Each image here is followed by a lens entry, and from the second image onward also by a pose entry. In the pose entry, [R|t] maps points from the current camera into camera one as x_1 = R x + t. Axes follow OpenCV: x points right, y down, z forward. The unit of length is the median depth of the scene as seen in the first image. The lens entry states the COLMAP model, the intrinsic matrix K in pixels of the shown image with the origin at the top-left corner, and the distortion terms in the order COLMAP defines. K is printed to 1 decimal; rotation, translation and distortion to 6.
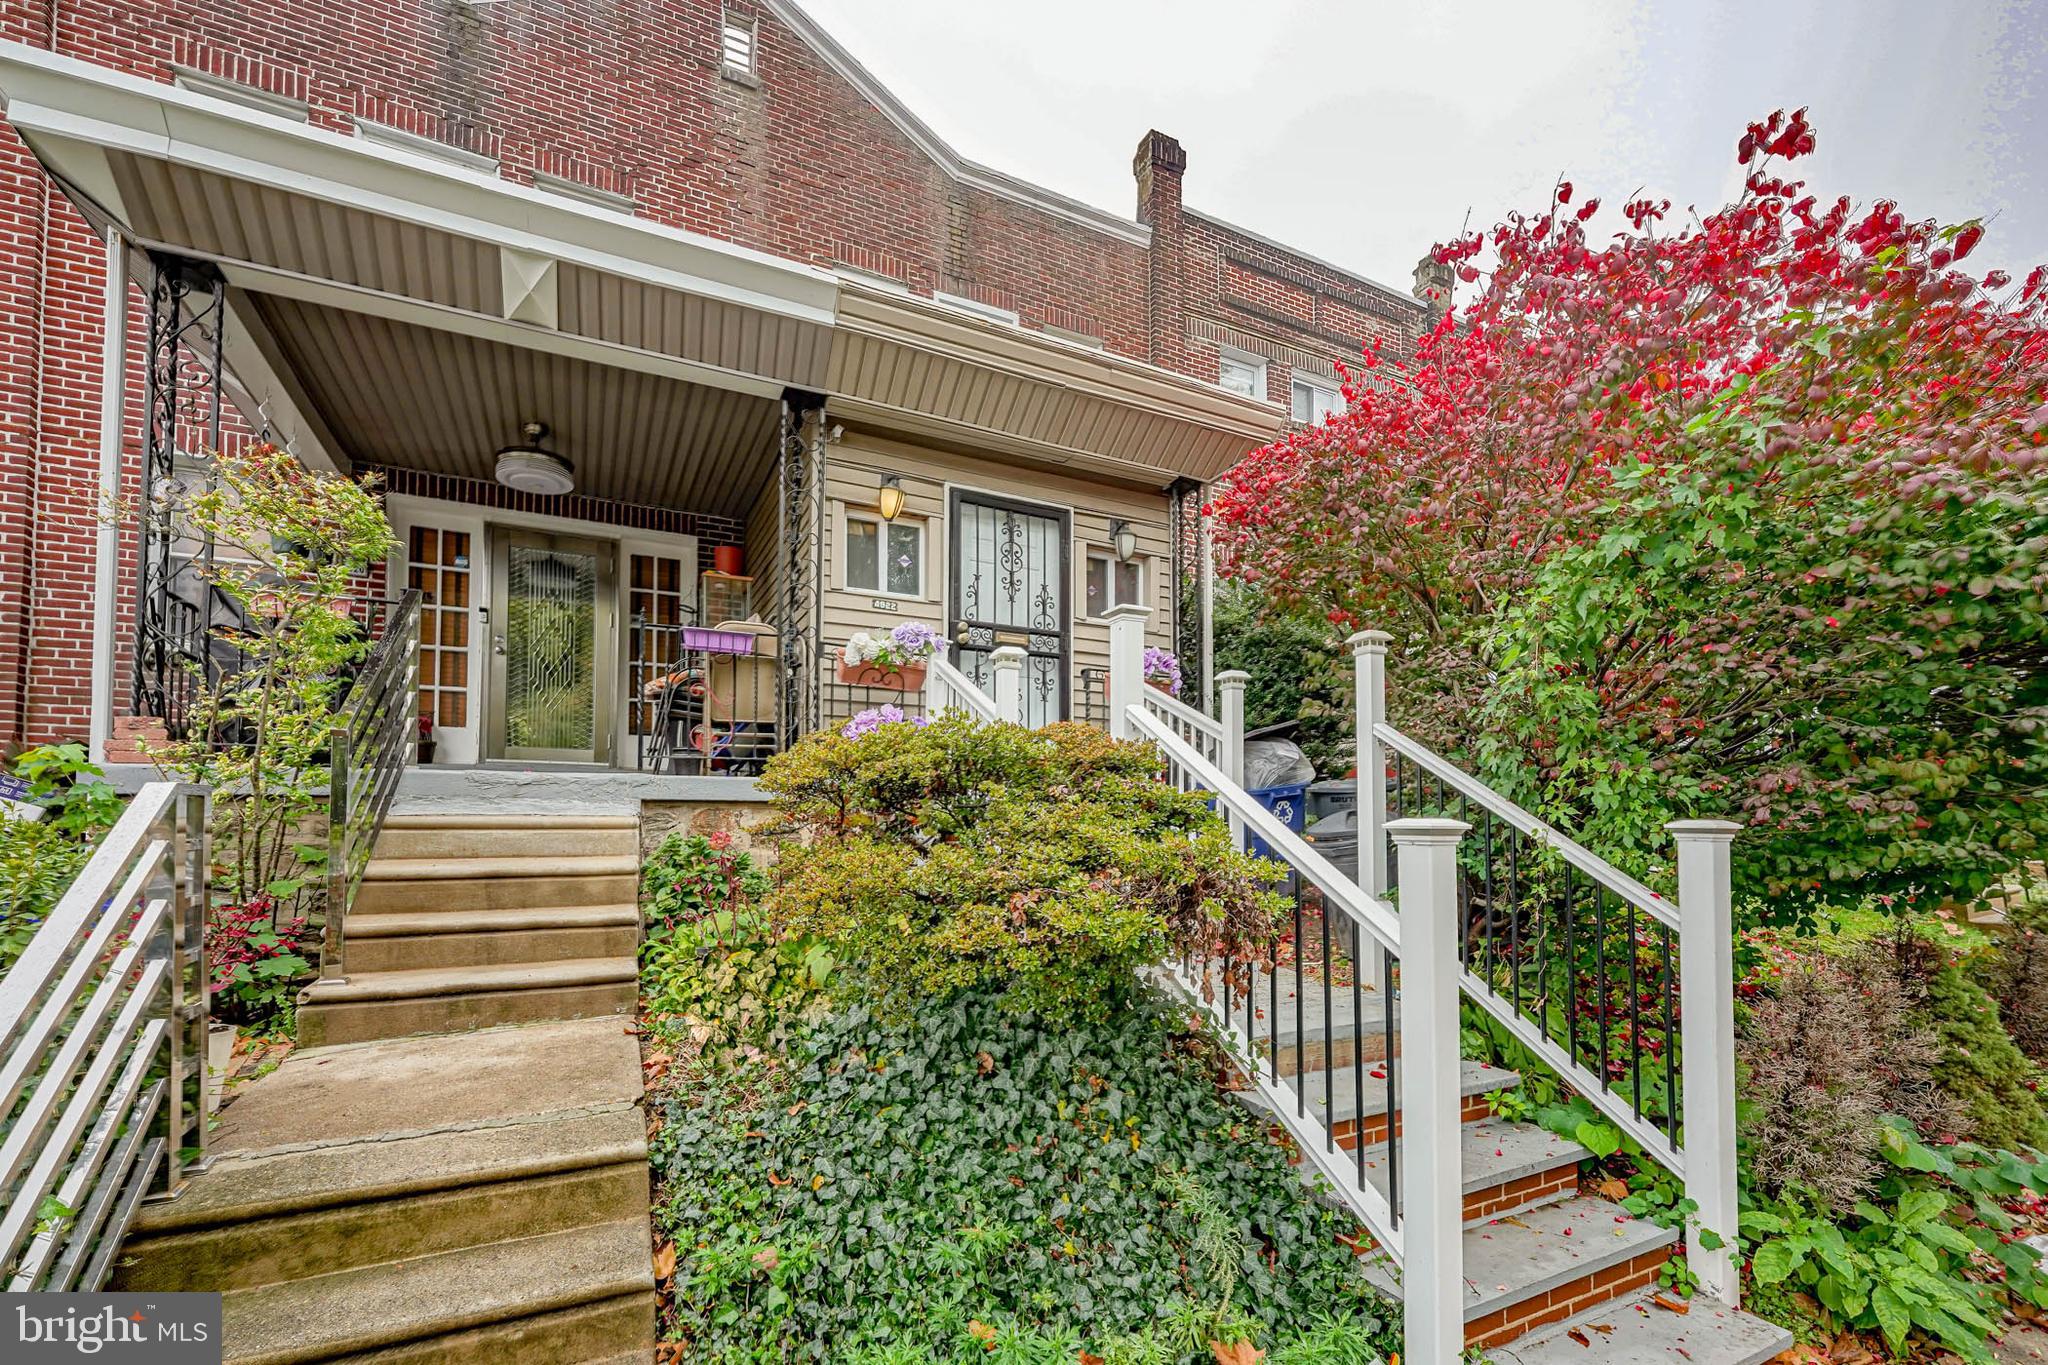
lens RADIAL K [[839.3, 0, 1069.5], [0, 839.3, 687.5], [0, 0, 1]] dist [-0.000738, -0.000092]
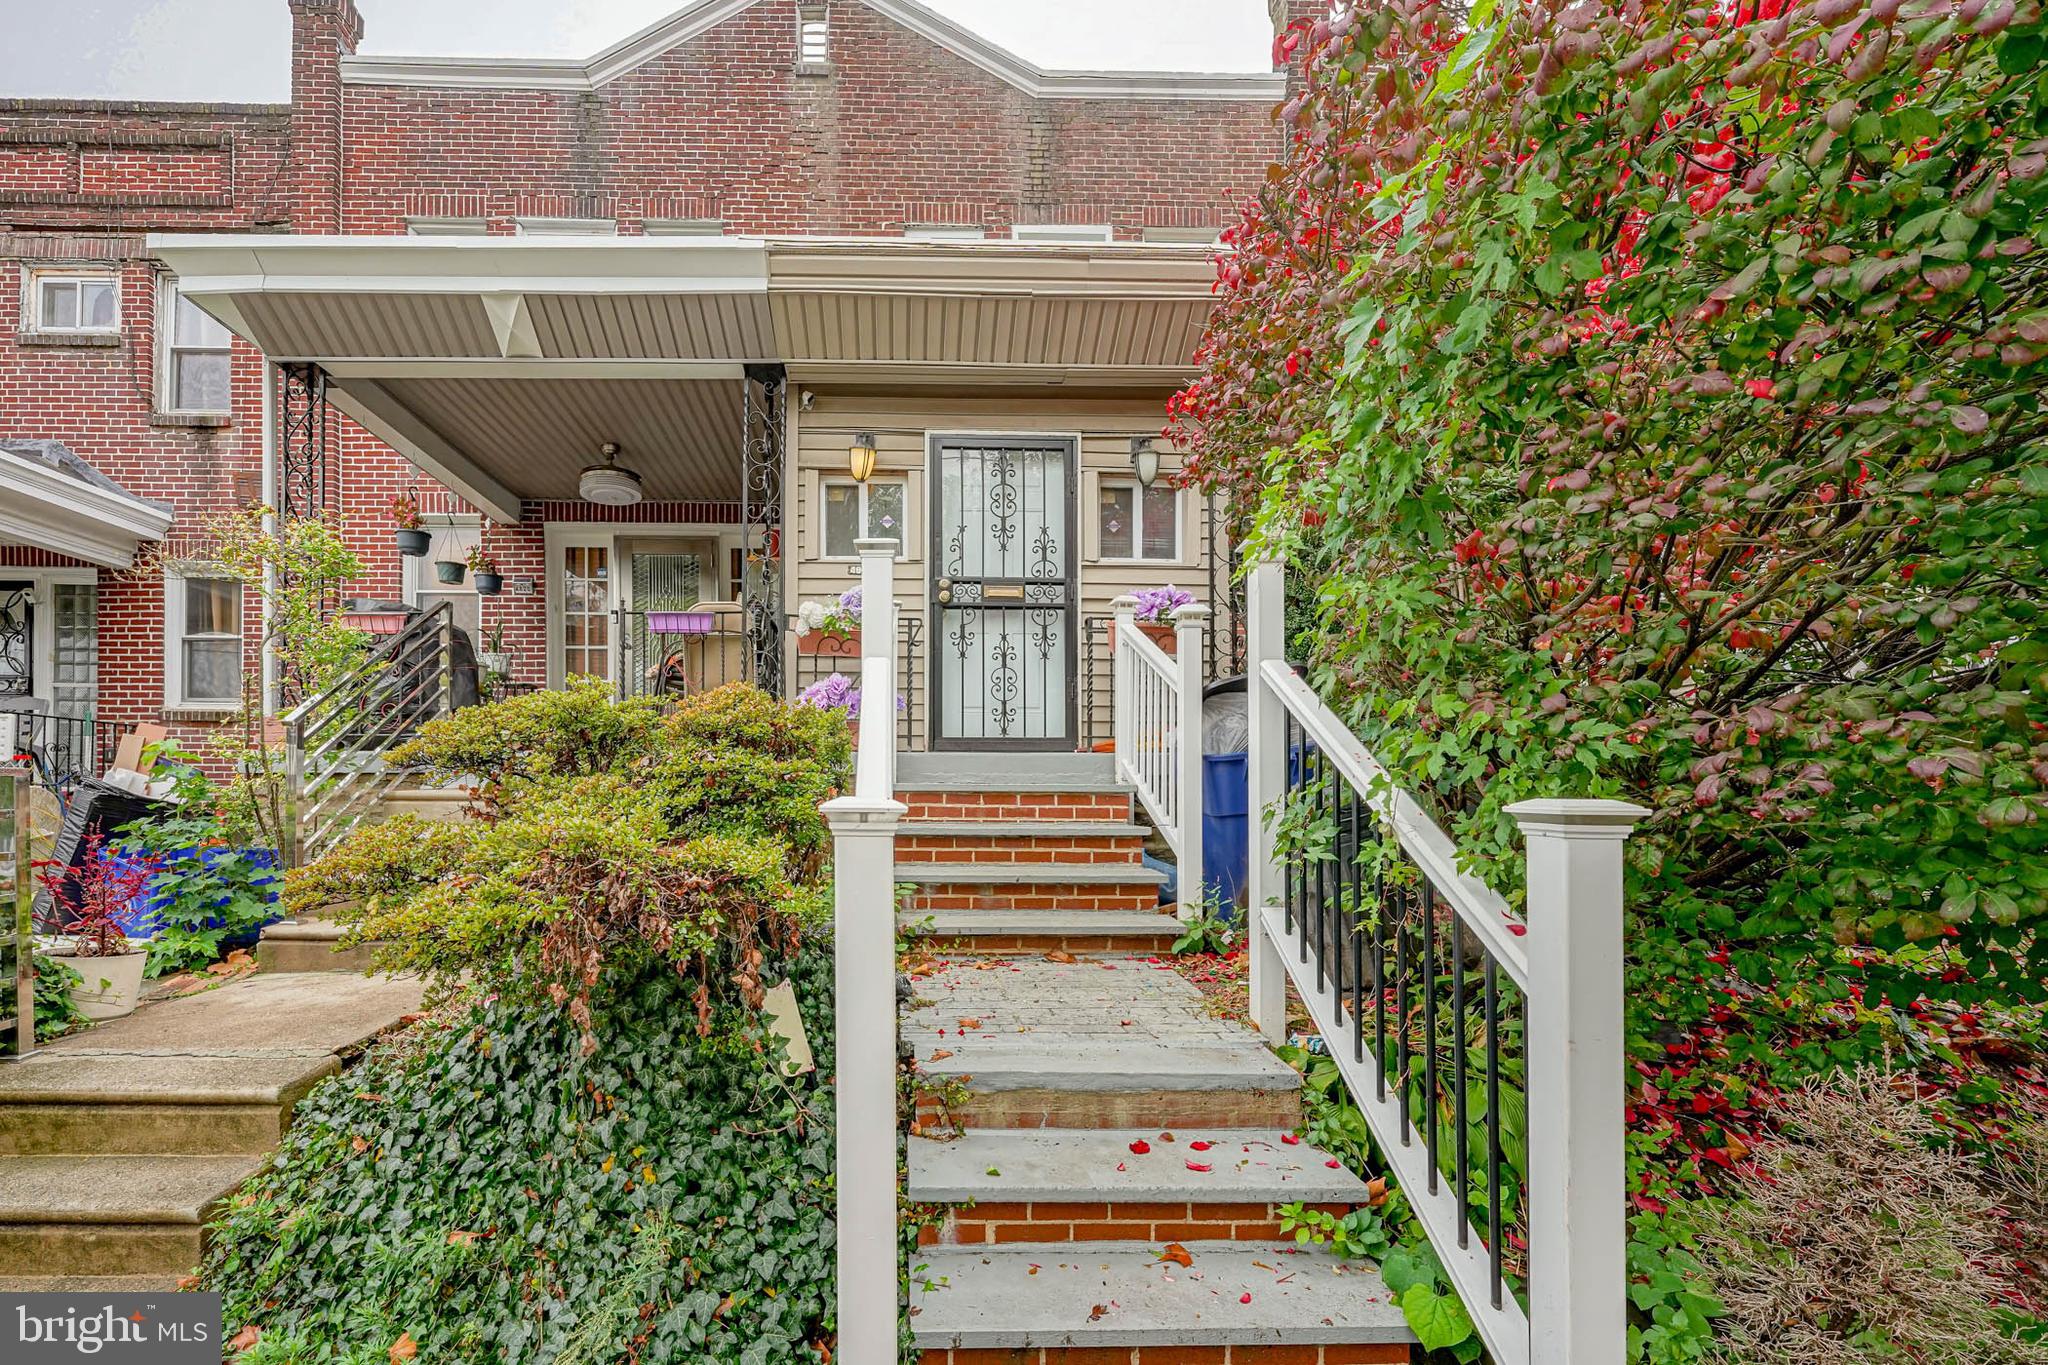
lens RADIAL K [[863.4, 0, 1026.5], [0, 863.4, 686.5], [0, 0, 1]] dist [-0.000718, -0.000060]
pose [[0.898203, -0.051899, -0.436507, 0.356393], [0.068085, 0.997448, 0.021506, 0.024975], [0.434276, -0.049037, 0.899444, 0.176775]]
